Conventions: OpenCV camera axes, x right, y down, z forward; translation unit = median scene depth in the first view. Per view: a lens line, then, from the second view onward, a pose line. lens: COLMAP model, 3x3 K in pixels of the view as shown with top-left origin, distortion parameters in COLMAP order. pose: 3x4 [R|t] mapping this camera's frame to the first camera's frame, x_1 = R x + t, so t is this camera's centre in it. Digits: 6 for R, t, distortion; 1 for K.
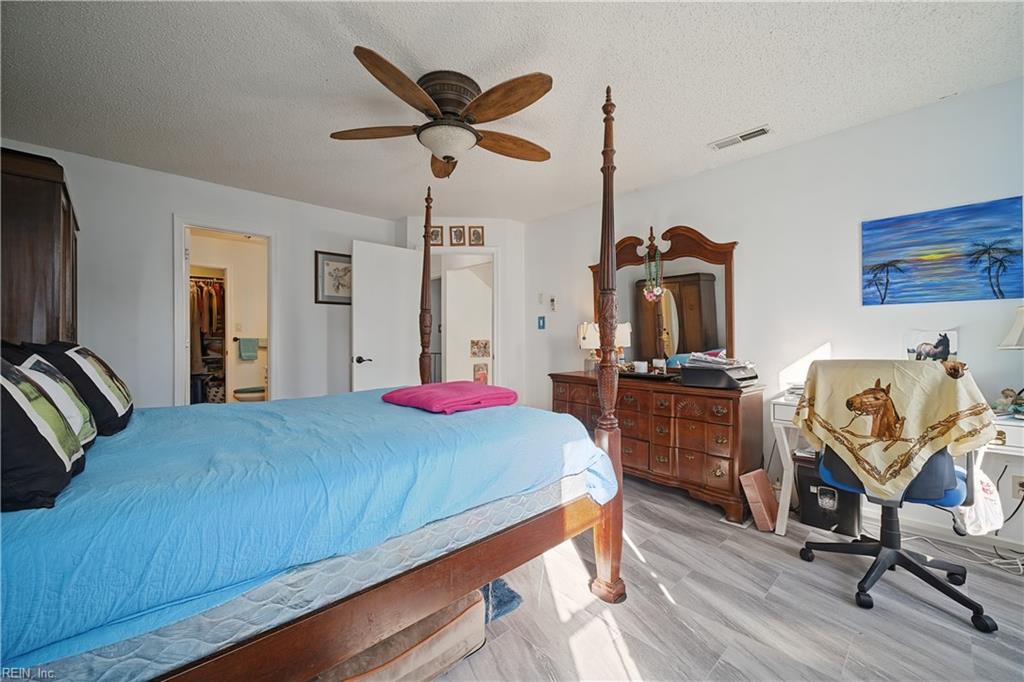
lens RADIAL K [[407.1, 0, 512.1], [0, 407.1, 344.2], [0, 0, 1]] dist [-0.005122, 0.000299]
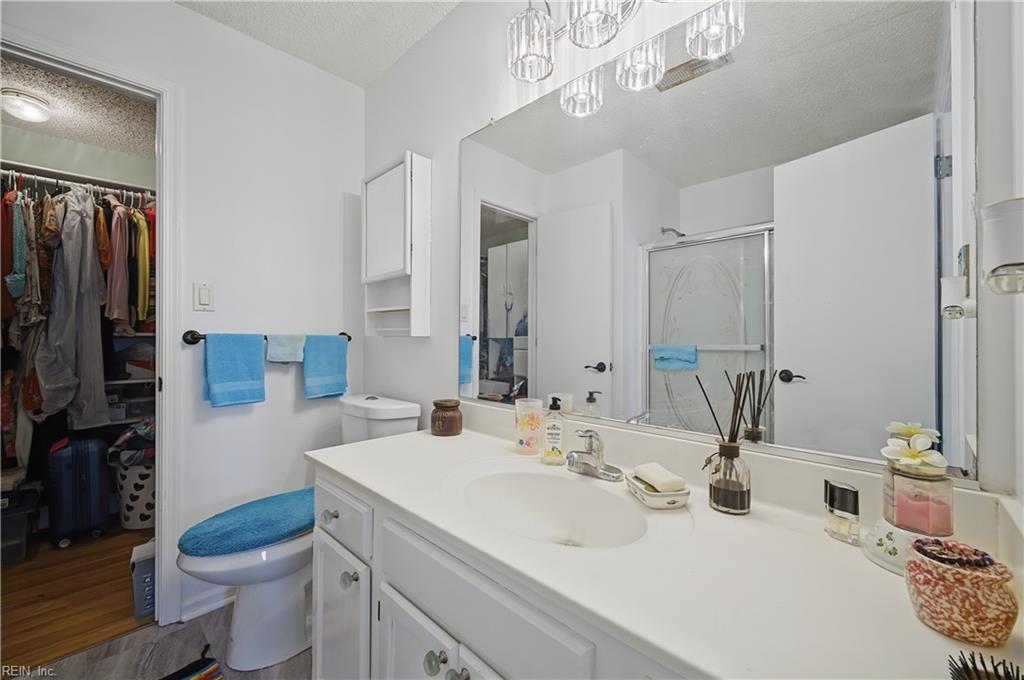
lens RADIAL K [[407.1, 0, 513.7], [0, 407.1, 335.8], [0, 0, 1]] dist [-0.005122, 0.000299]
pose [[0.998722, 0.001624, 0.050517, -0.403633], [-0.000919, 0.999902, -0.013981, -0.008710], [-0.050534, 0.013916, 0.998625, 0.606060]]
